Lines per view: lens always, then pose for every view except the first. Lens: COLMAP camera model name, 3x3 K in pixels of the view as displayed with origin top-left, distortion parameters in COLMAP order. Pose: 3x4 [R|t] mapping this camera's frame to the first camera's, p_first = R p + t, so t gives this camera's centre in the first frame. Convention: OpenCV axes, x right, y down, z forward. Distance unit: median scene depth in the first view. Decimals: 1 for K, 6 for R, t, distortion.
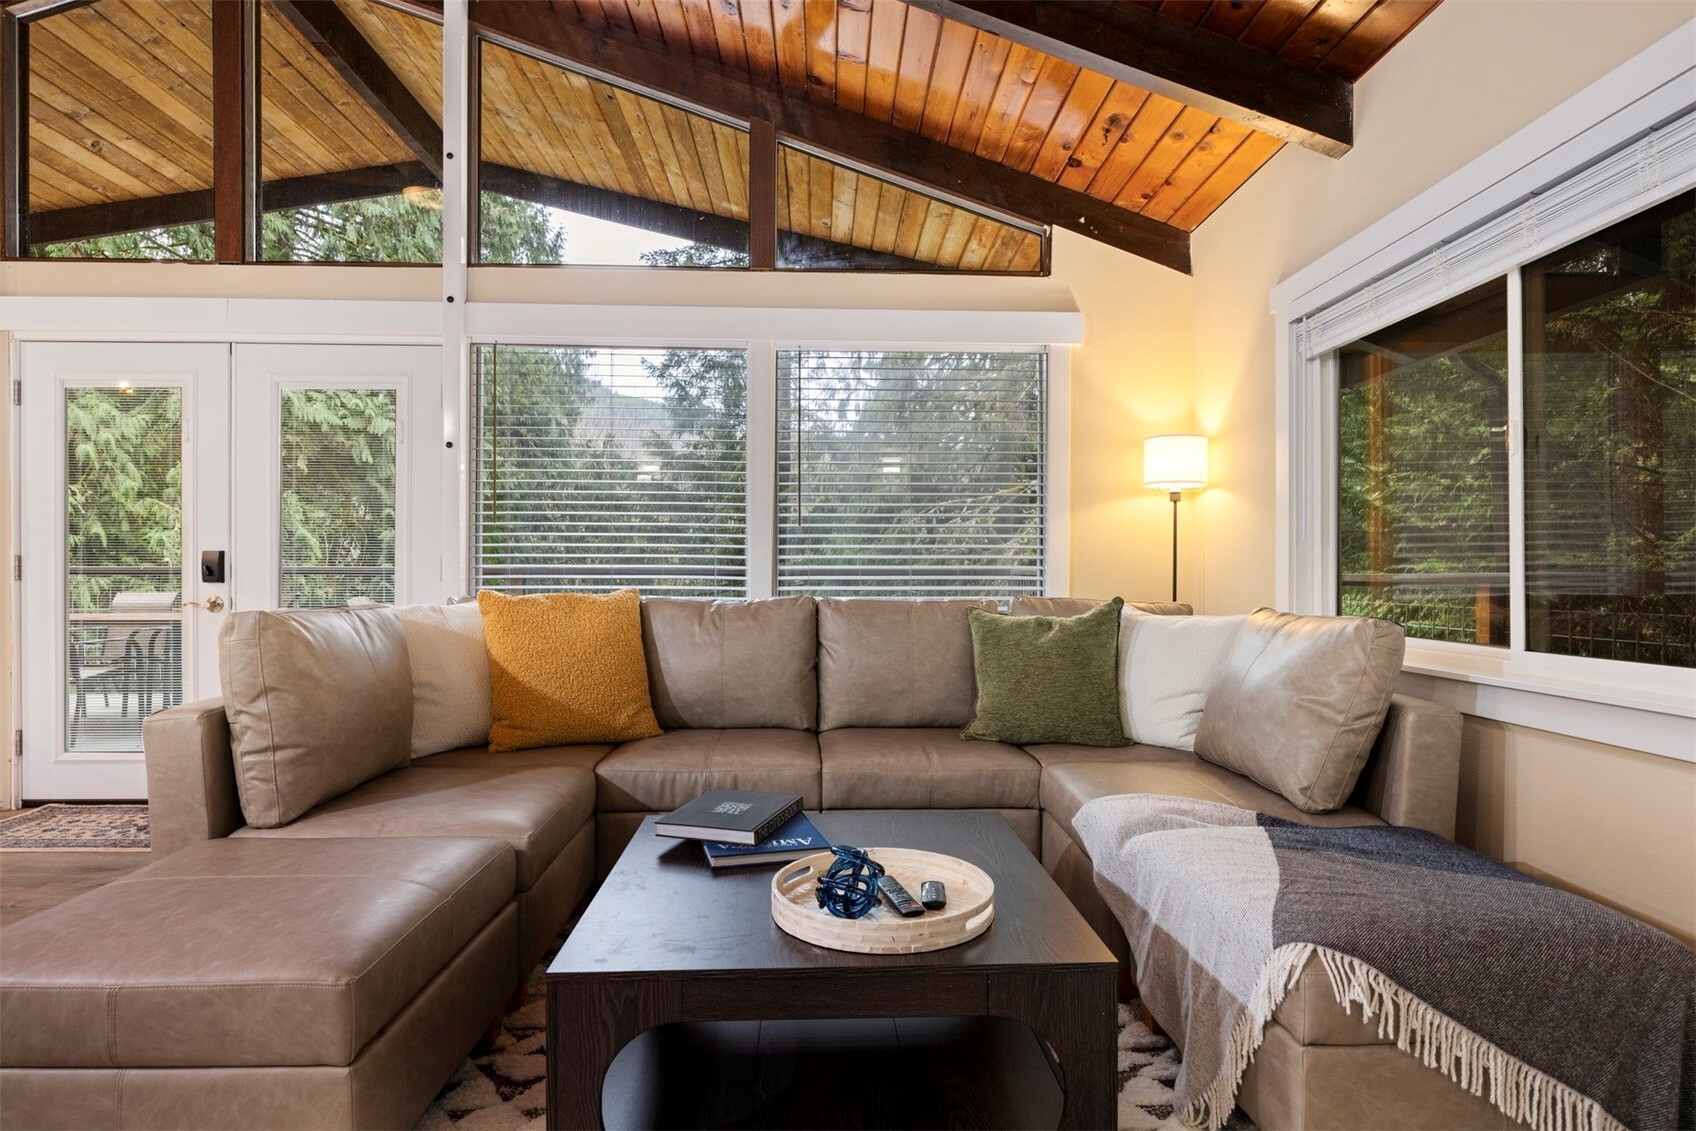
lens RADIAL K [[907.2, 0, 851.4], [0, 907.2, 572.7], [0, 0, 1]] dist [-0.002127, -0.000519]
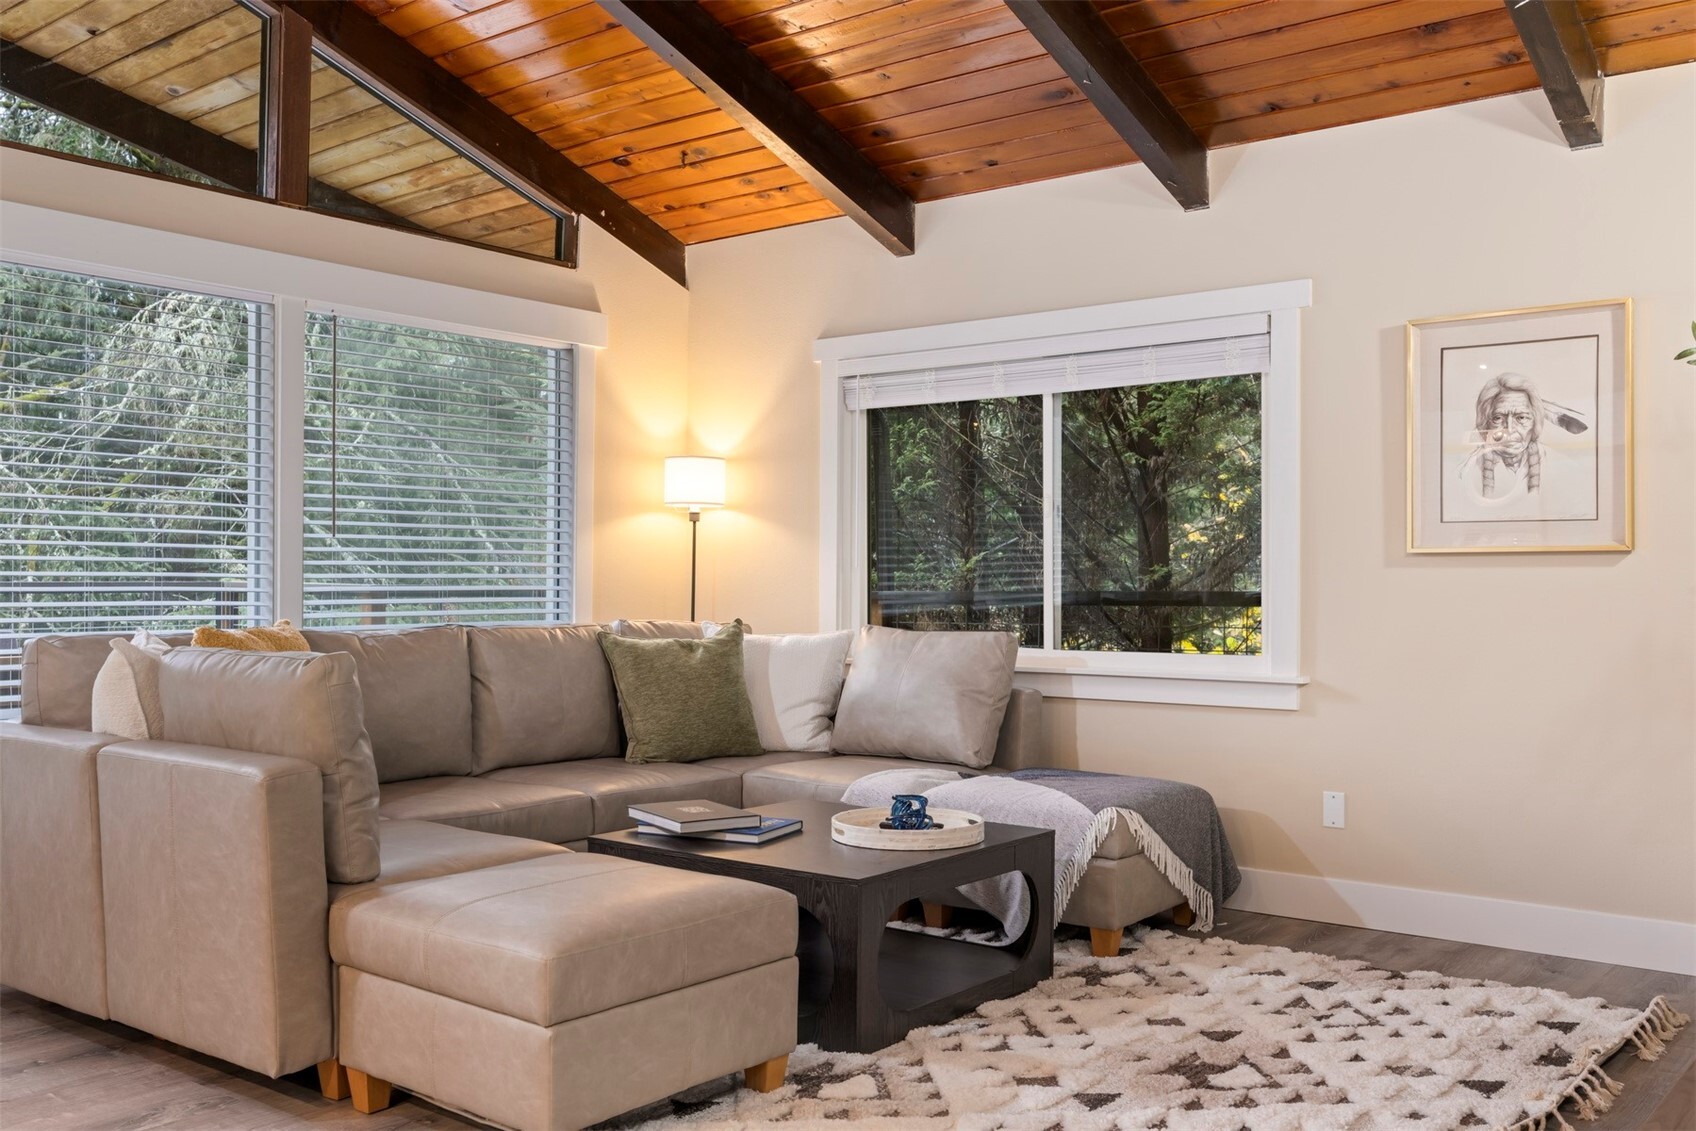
lens RADIAL K [[1548.9, 0, 848.0], [0, 1548.9, 565.5], [0, 0, 1]] dist [-0.006068, -0.005057]
pose [[0.646871, 0.006057, 0.762575, -0.973340], [-0.004243, 0.999982, -0.004344, -0.027106], [-0.762588, -0.000426, 0.646885, -0.268320]]
